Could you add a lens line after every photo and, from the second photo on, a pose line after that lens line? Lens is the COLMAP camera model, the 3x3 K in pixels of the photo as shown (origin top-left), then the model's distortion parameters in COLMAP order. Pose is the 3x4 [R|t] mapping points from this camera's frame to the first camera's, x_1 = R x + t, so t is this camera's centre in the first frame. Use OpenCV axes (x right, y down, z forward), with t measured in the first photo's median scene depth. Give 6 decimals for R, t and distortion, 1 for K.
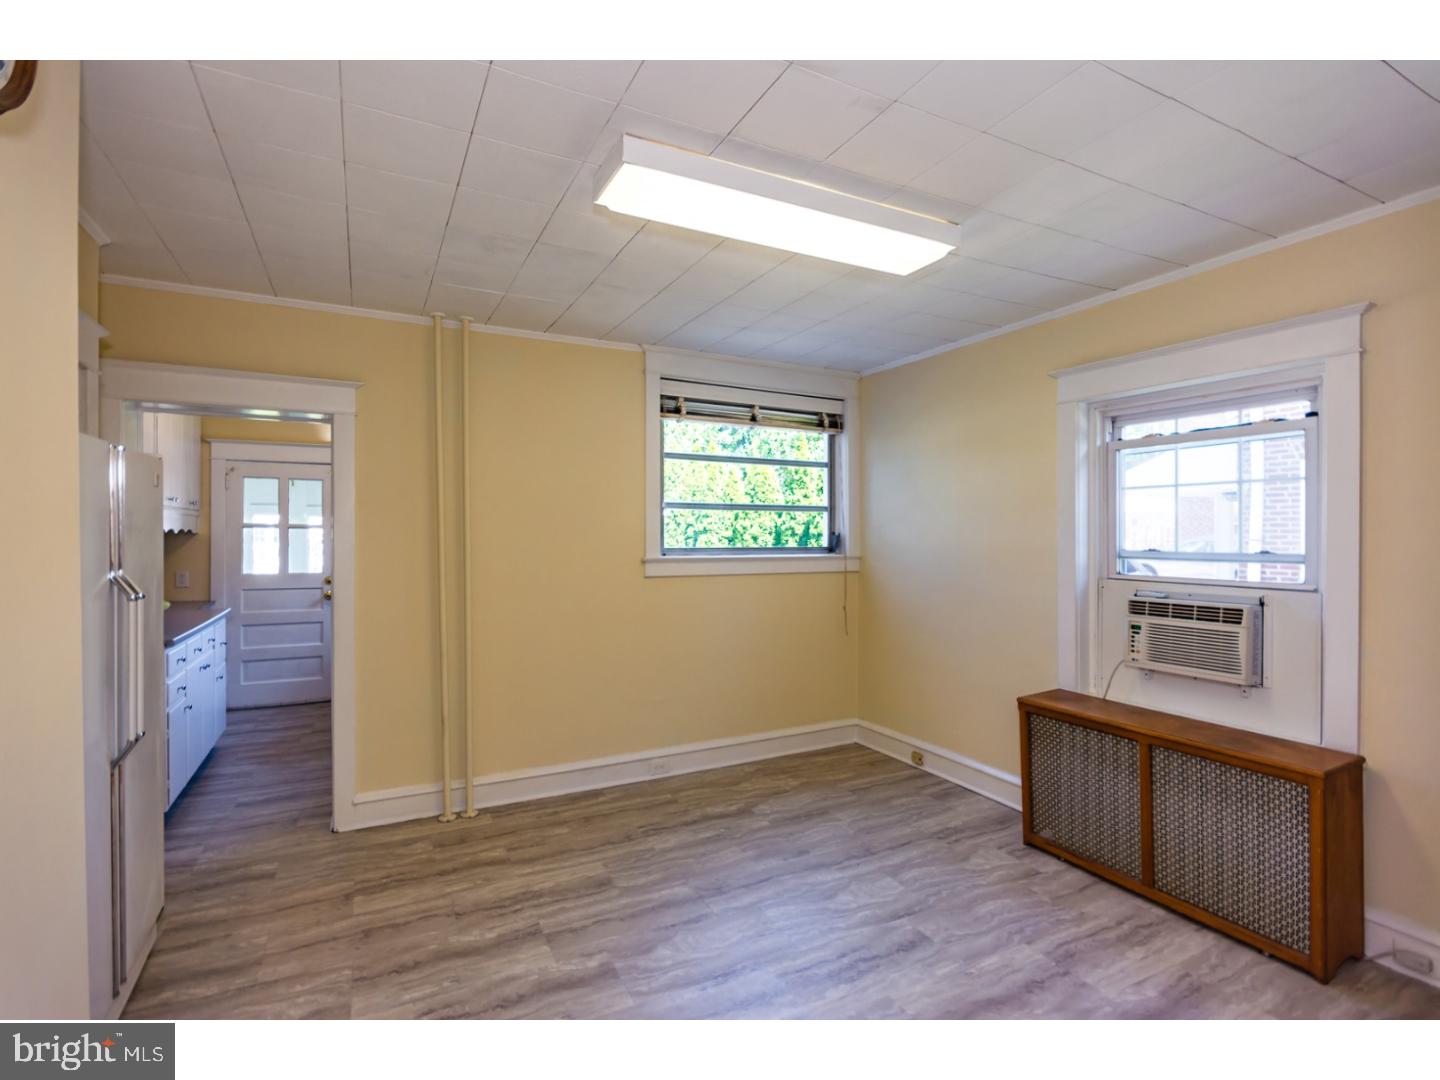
lens RADIAL K [[687.1, 0, 717.2], [0, 687.1, 538.9], [0, 0, 1]] dist [-0.011184, -0.002125]
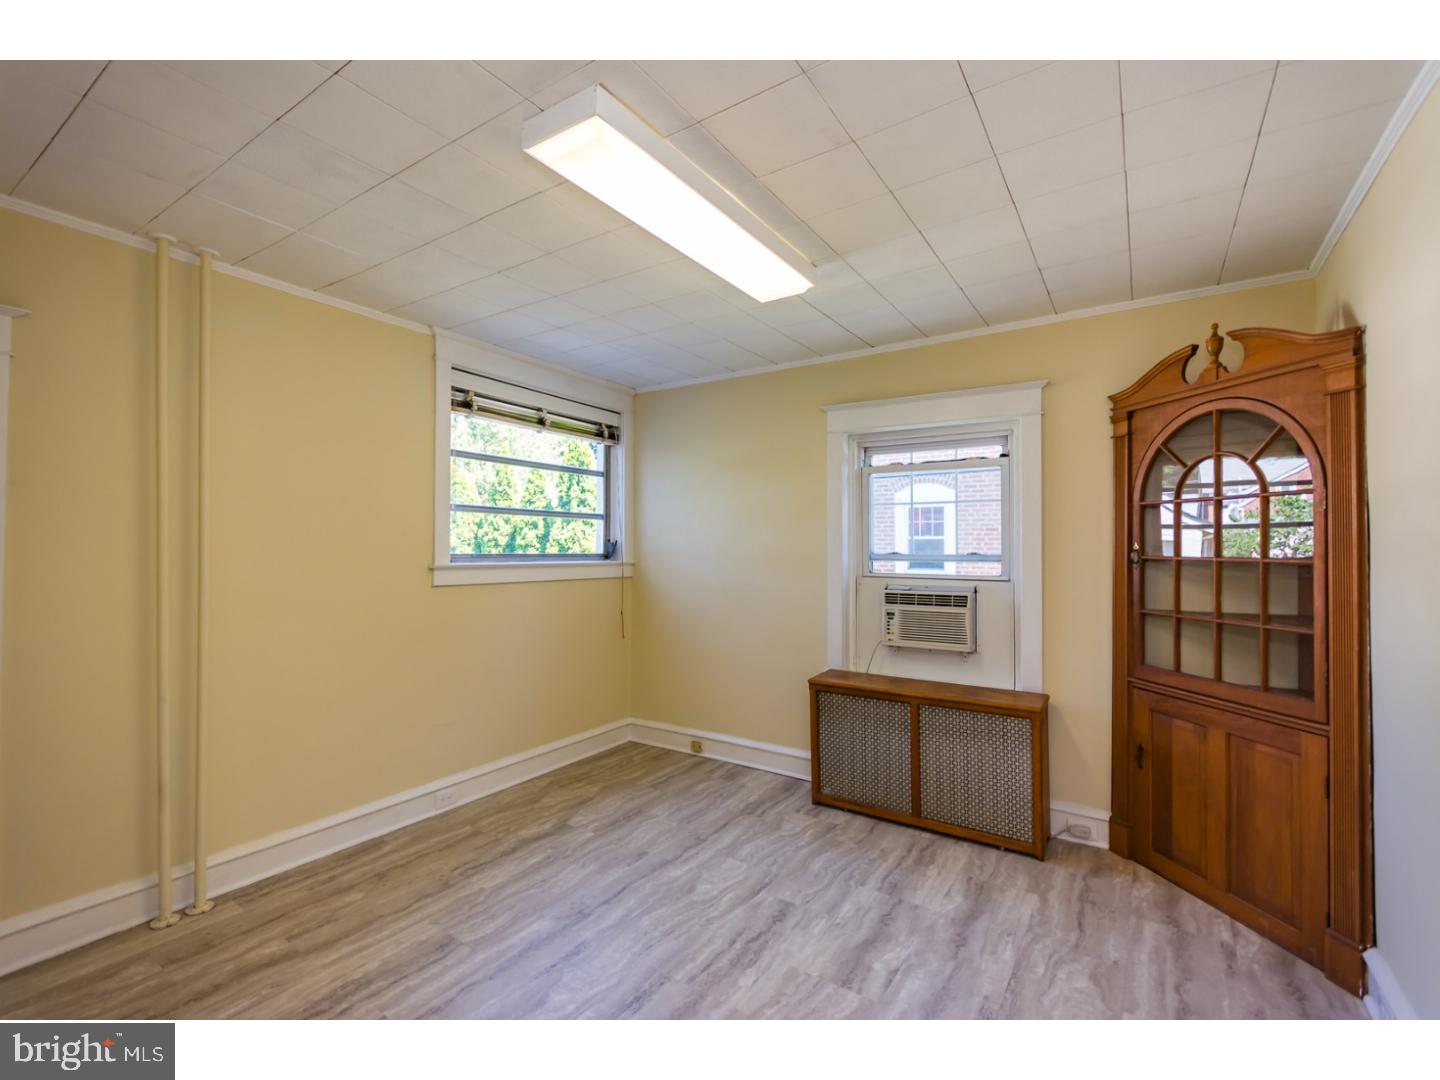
lens RADIAL K [[638.5, 0, 722.0], [0, 638.5, 538.4], [0, 0, 1]] dist [-0.004444, 0.000018]
pose [[0.870562, 0.010345, 0.491950, -0.228938], [0.000534, 0.999759, -0.021968, 0.014381], [-0.492058, 0.019387, 0.870346, 0.114678]]
